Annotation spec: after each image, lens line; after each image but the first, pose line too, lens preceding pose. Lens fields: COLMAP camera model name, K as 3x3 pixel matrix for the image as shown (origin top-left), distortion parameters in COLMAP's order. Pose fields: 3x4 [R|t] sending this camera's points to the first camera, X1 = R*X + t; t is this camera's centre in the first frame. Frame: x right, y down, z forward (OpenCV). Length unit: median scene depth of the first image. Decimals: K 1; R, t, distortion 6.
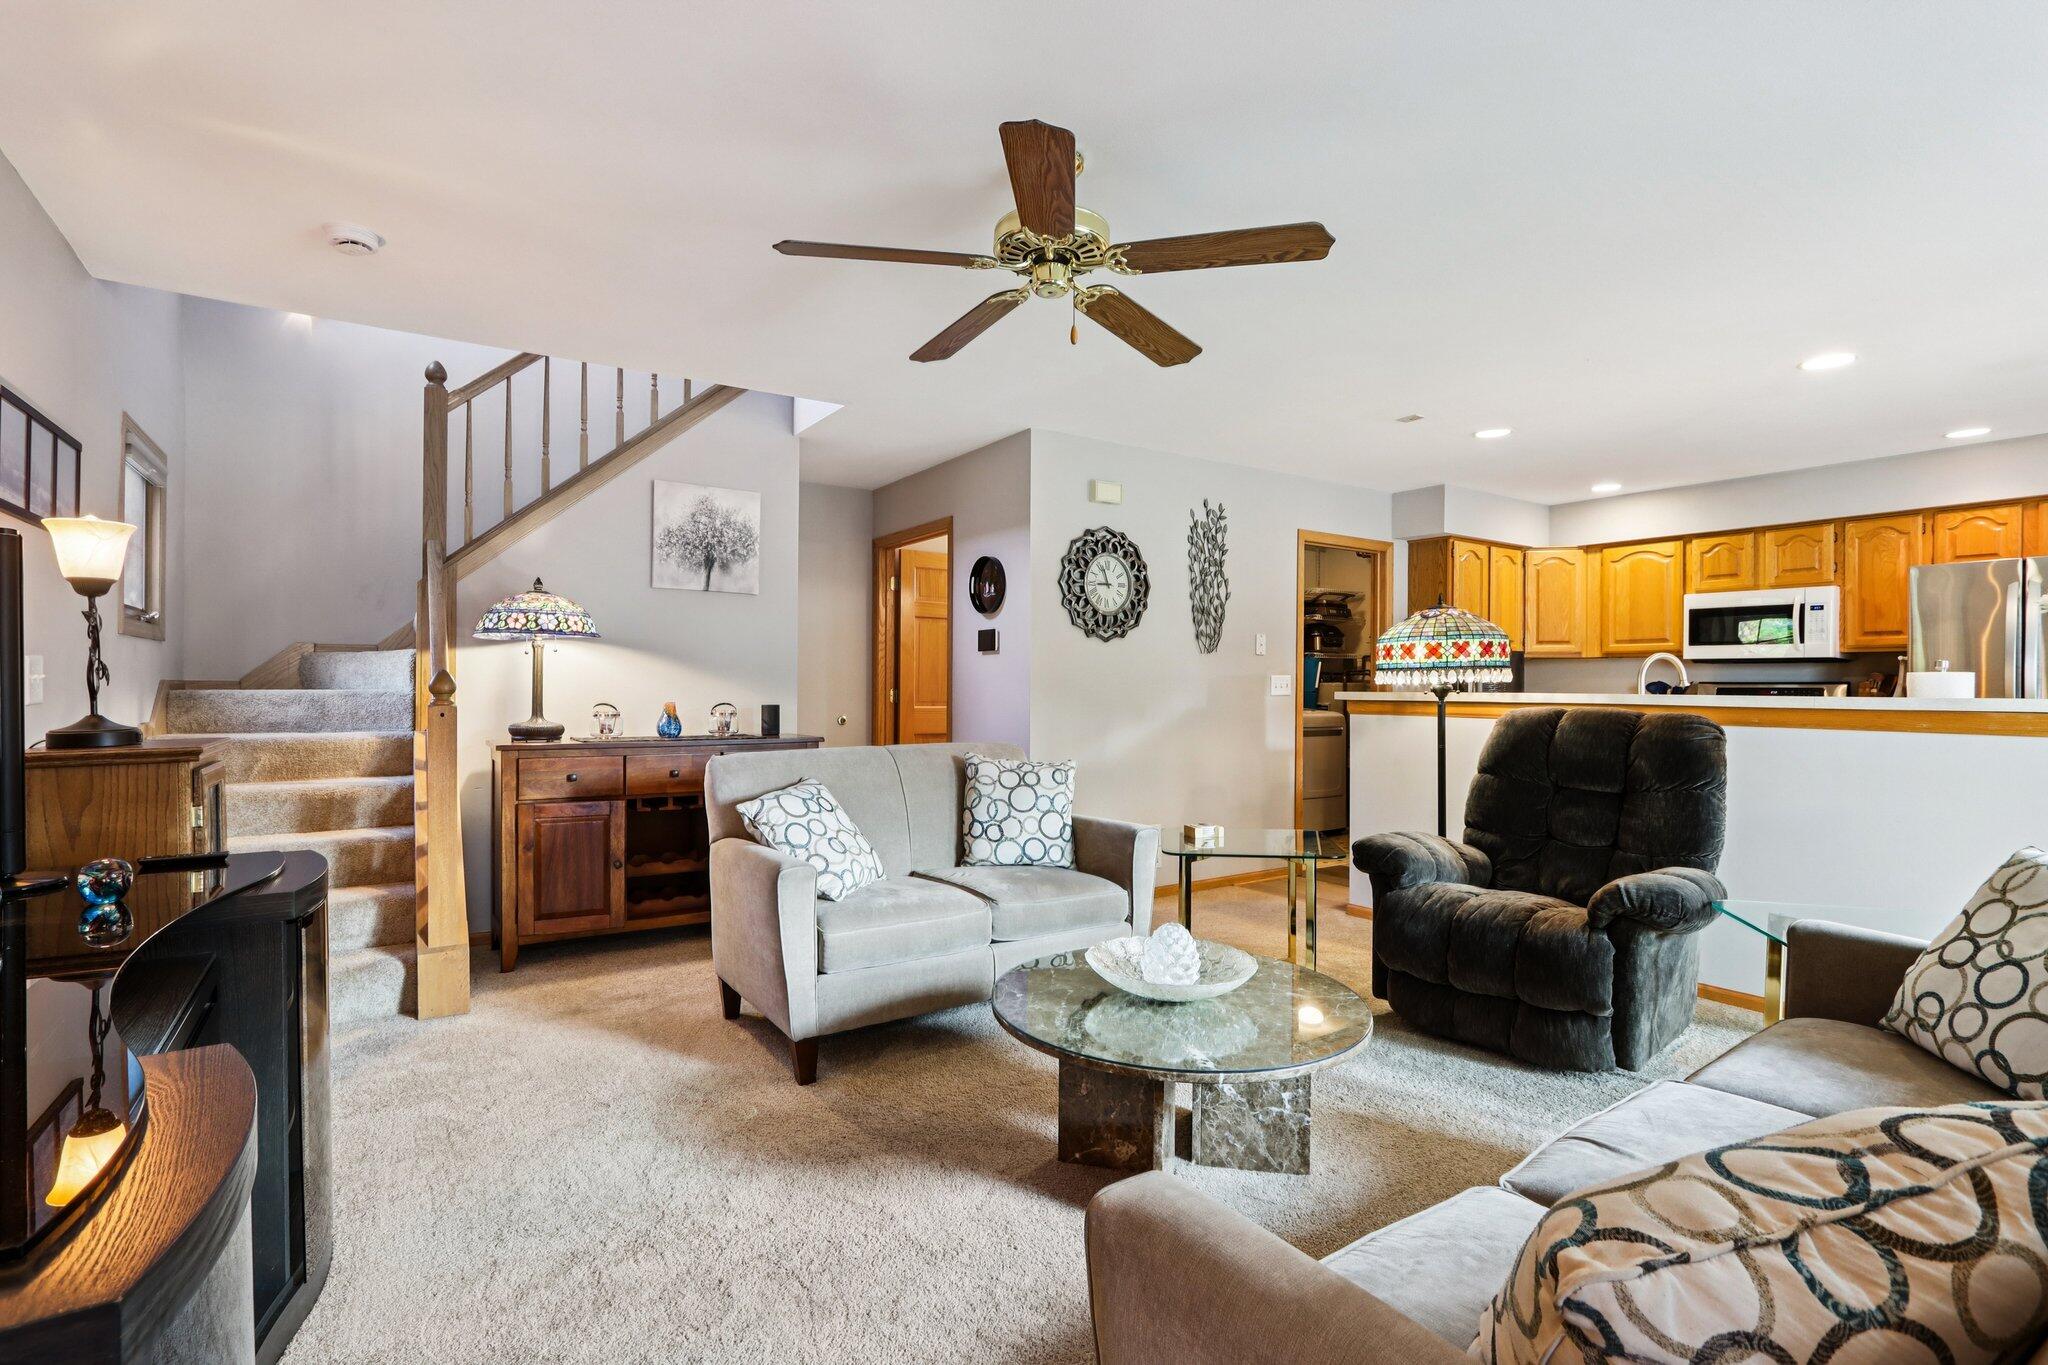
lens RADIAL K [[962.2, 0, 995.4], [0, 962.2, 687.6], [0, 0, 1]] dist [-0.030940, 0.000090]
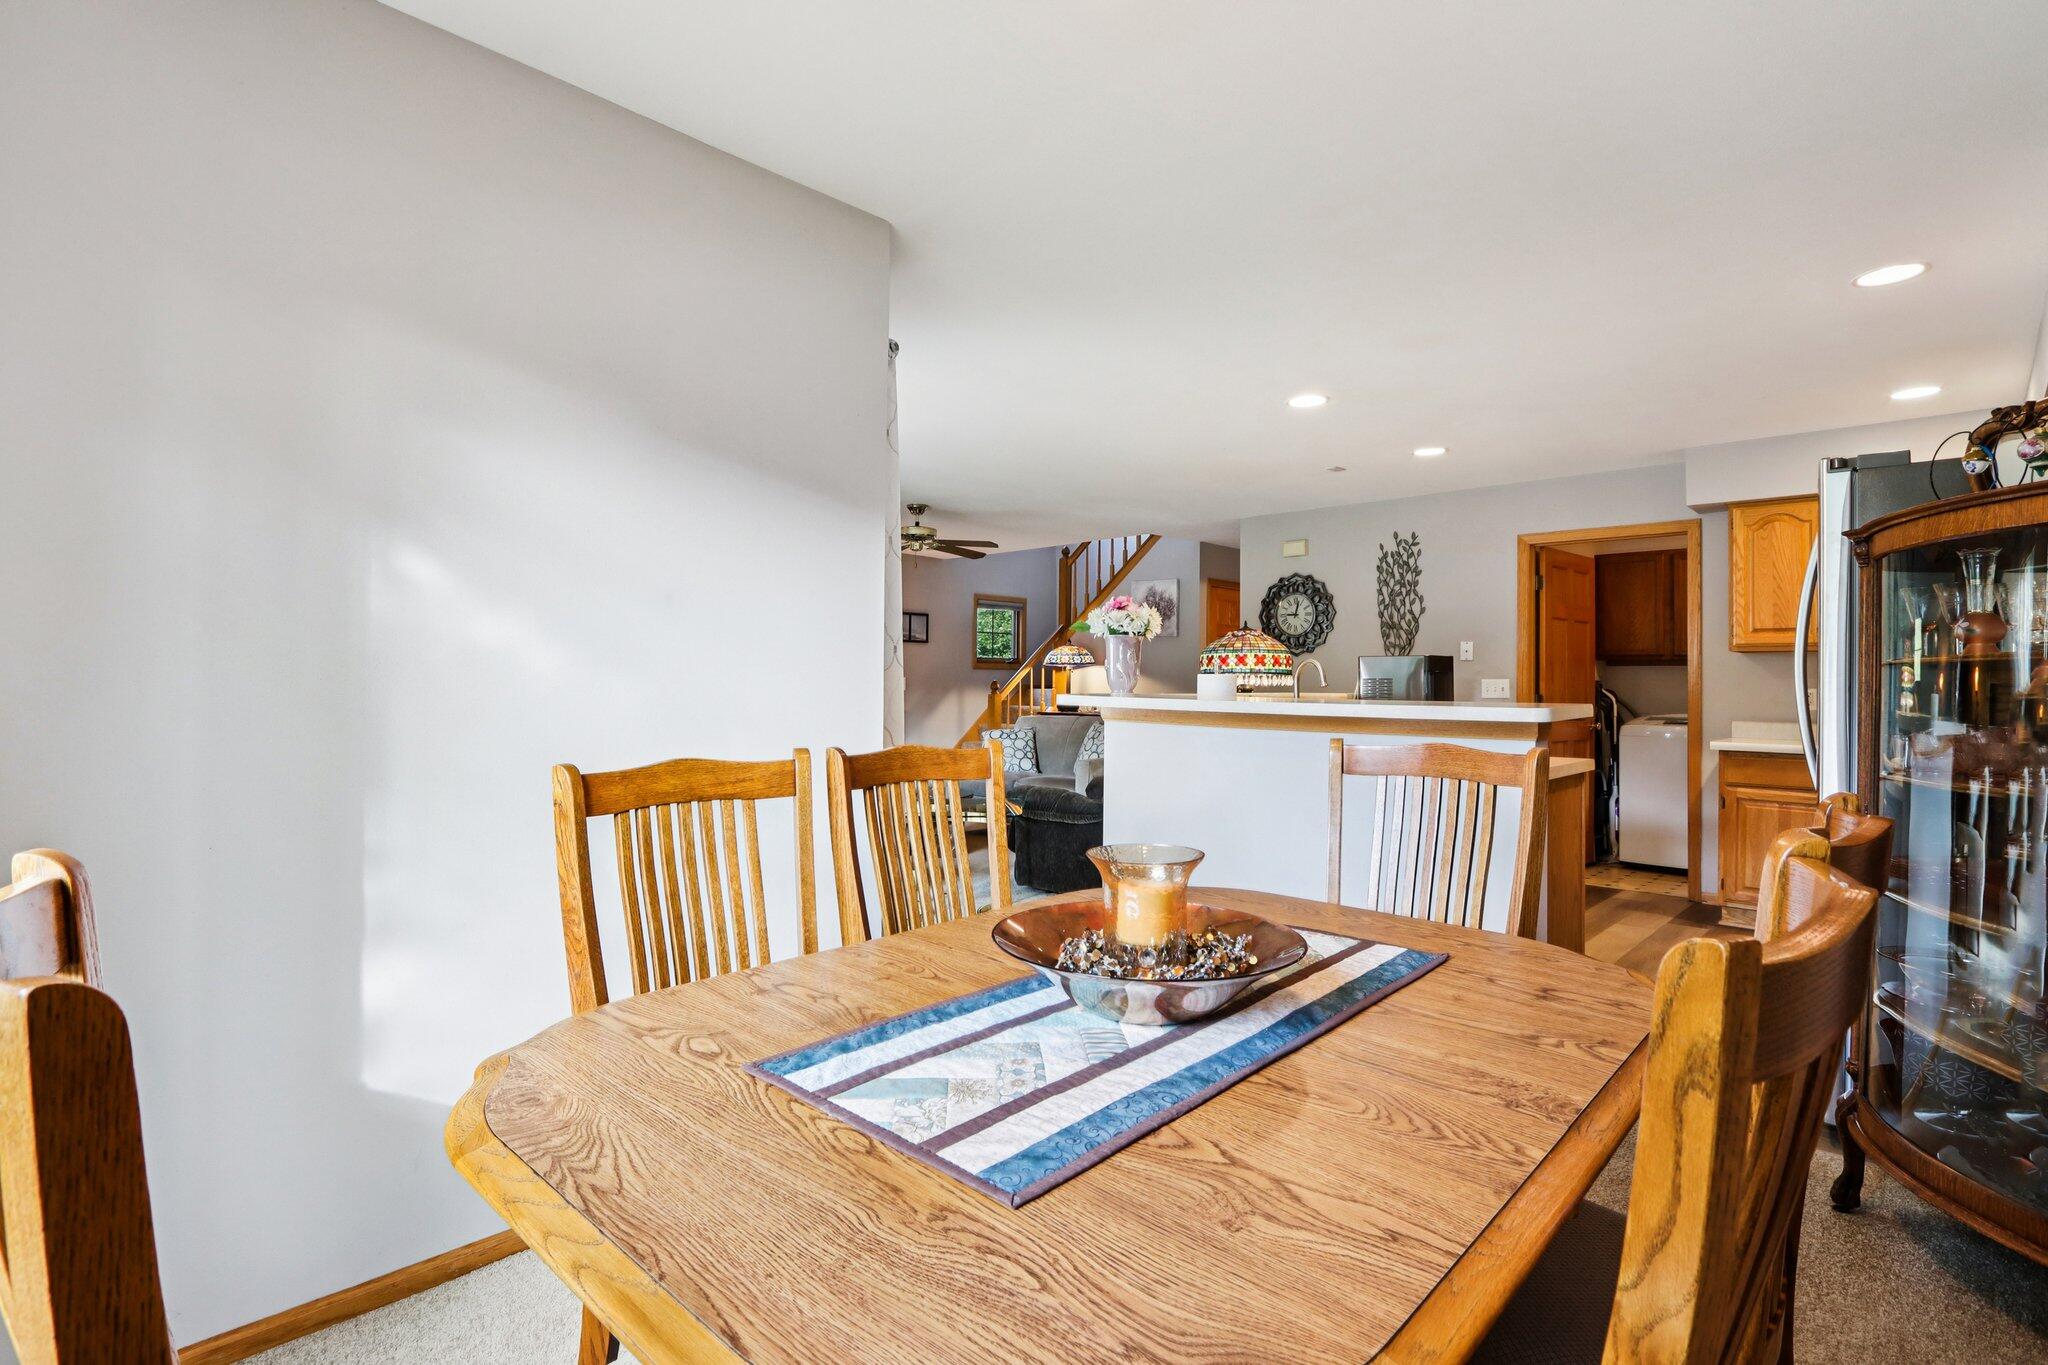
lens RADIAL K [[975.4, 0, 1023.7], [0, 975.4, 670.3], [0, 0, 1]] dist [0.000368, 0.000163]
pose [[0.242666, -0.015834, -0.969981, 1.380484], [-0.008376, 0.999795, -0.018416, 0.001692], [0.970074, 0.012593, 0.242484, 0.279414]]
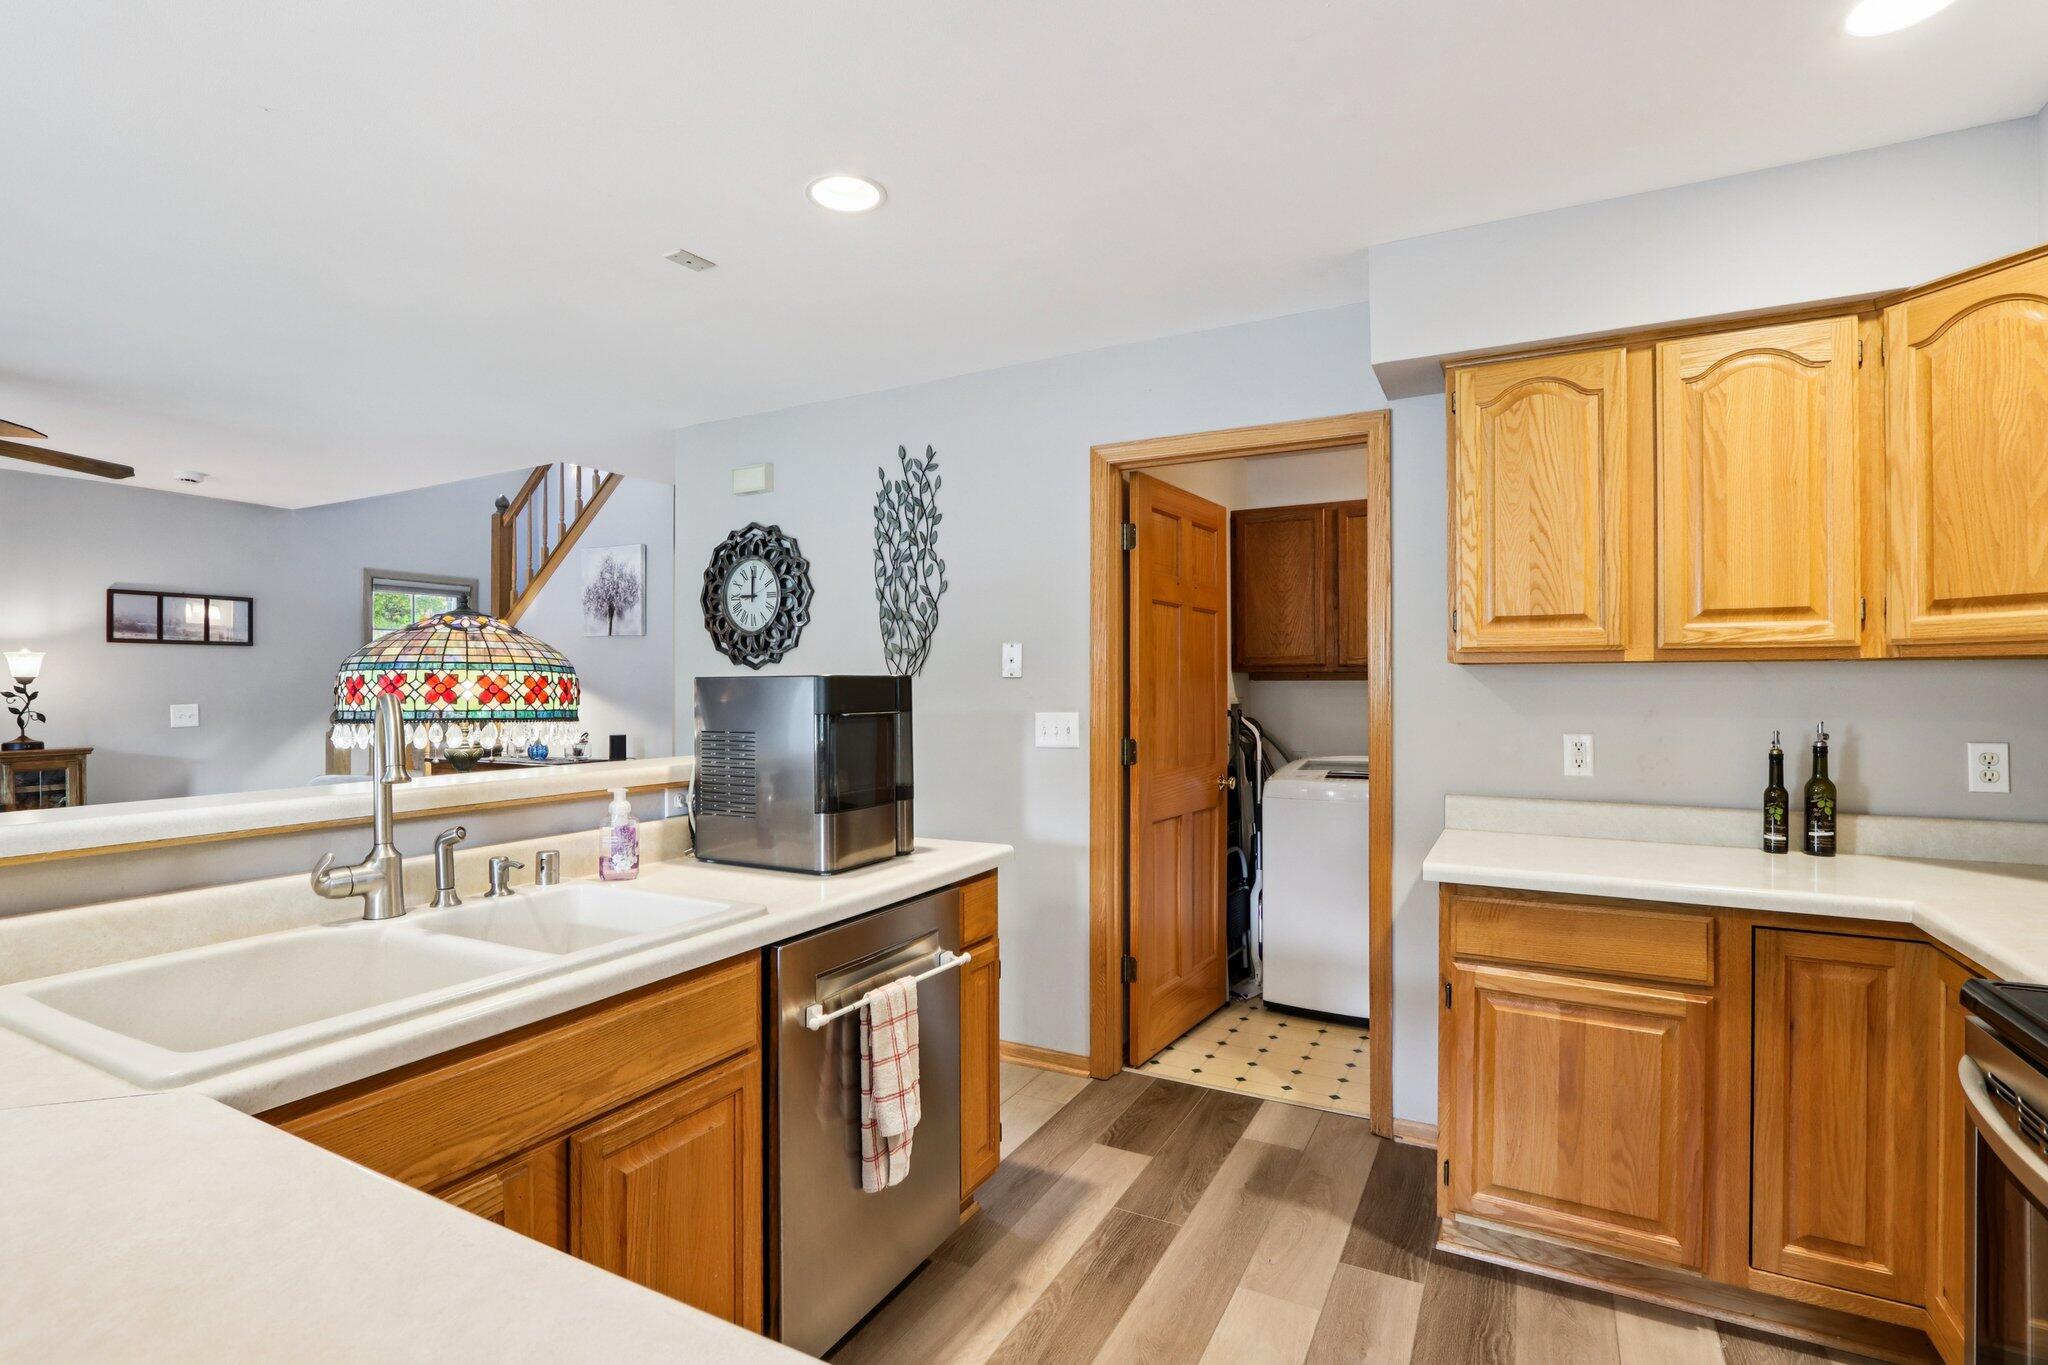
lens RADIAL K [[962.2, 0, 995.4], [0, 962.2, 687.6], [0, 0, 1]] dist [-0.030940, 0.000090]
pose [[0.482577, -0.005777, -0.875835, 0.894804], [0.003808, 0.999983, -0.004498, -0.028538], [0.875845, -0.001164, 0.482590, 0.793695]]
